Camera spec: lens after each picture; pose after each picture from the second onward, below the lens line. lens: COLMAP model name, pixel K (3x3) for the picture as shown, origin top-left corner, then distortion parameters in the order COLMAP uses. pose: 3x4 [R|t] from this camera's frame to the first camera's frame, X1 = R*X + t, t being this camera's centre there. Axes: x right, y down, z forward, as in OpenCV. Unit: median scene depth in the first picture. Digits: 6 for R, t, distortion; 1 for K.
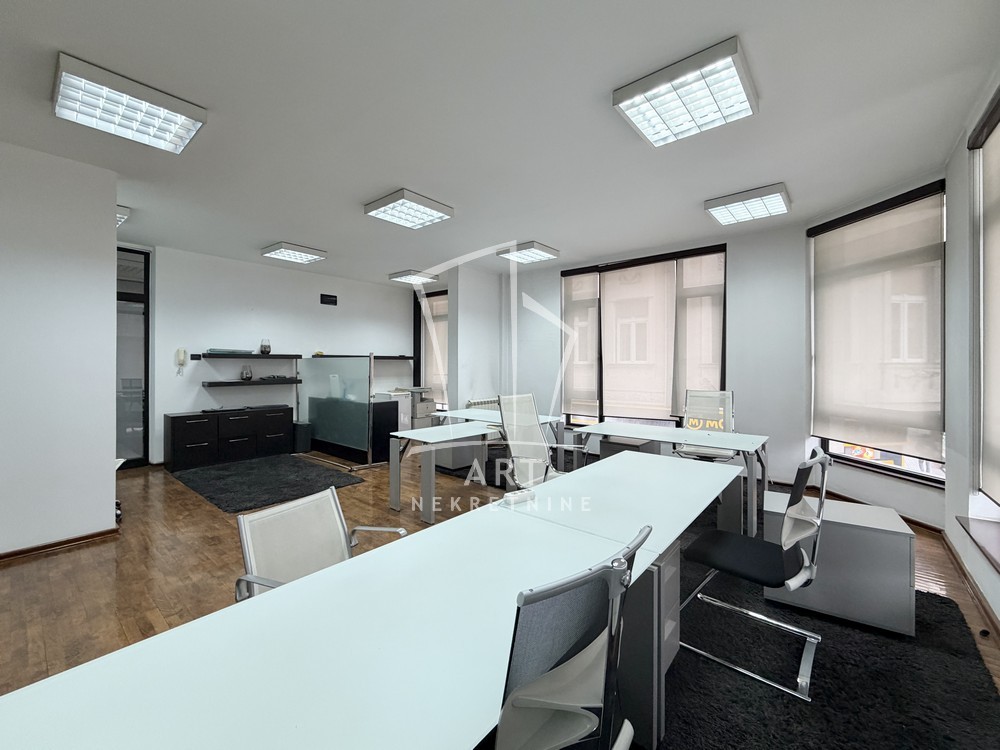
lens RADIAL K [[403.8, 0, 496.7], [0, 403.8, 372.0], [0, 0, 1]] dist [-0.000891, -0.000447]
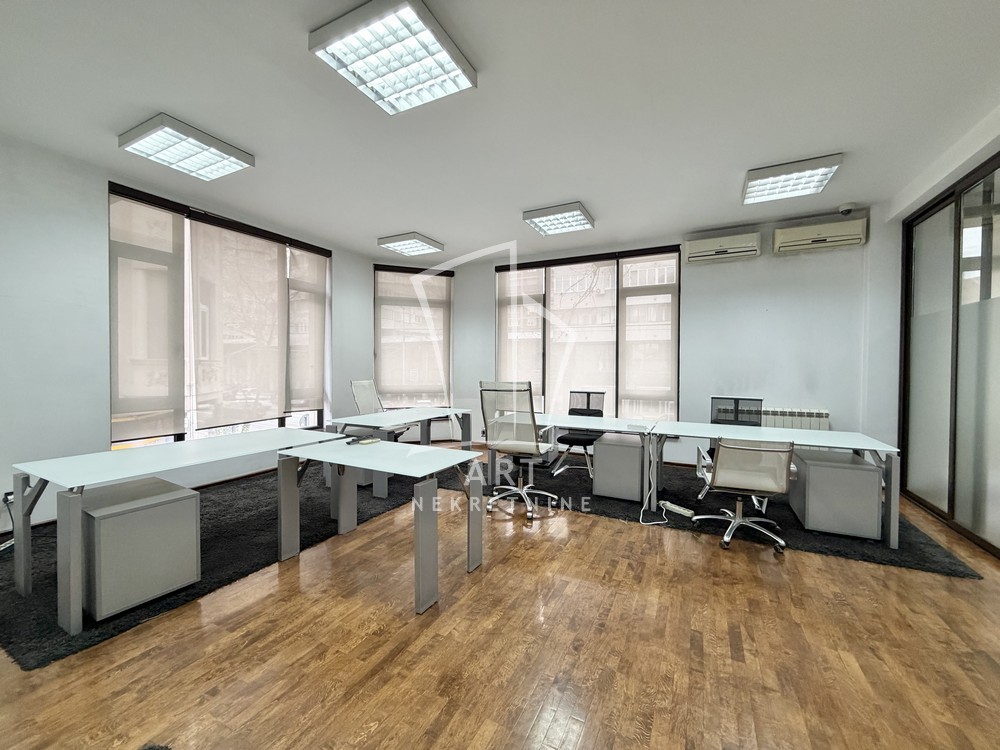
lens RADIAL K [[403.8, 0, 496.7], [0, 403.8, 372.0], [0, 0, 1]] dist [-0.000891, -0.000447]
pose [[-0.223399, -0.013653, 0.974631, -0.578675], [0.012314, 0.999783, 0.016828, 0.006423], [-0.974649, 0.015761, -0.223182, 0.730840]]
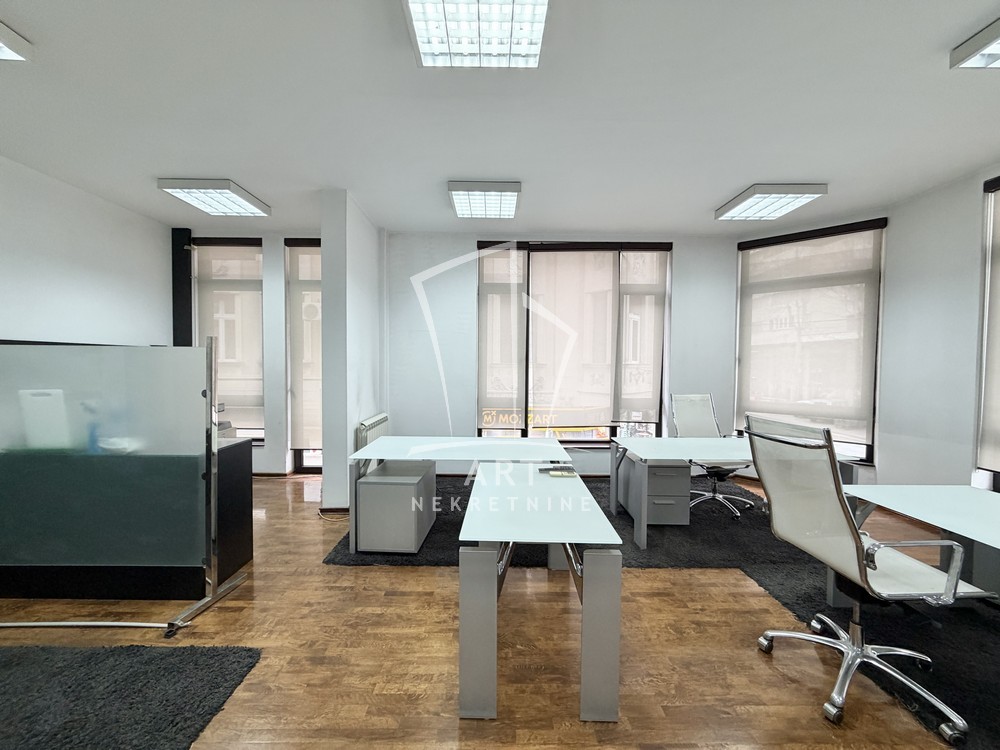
lens RADIAL K [[397.9, 0, 494.2], [0, 397.9, 377.0], [0, 0, 1]] dist [-0.001935, -0.000170]
pose [[0.765818, -0.016555, 0.642844, -0.353138], [0.004132, 0.999775, 0.020825, -0.011986], [-0.643044, -0.013292, 0.765714, 0.483076]]
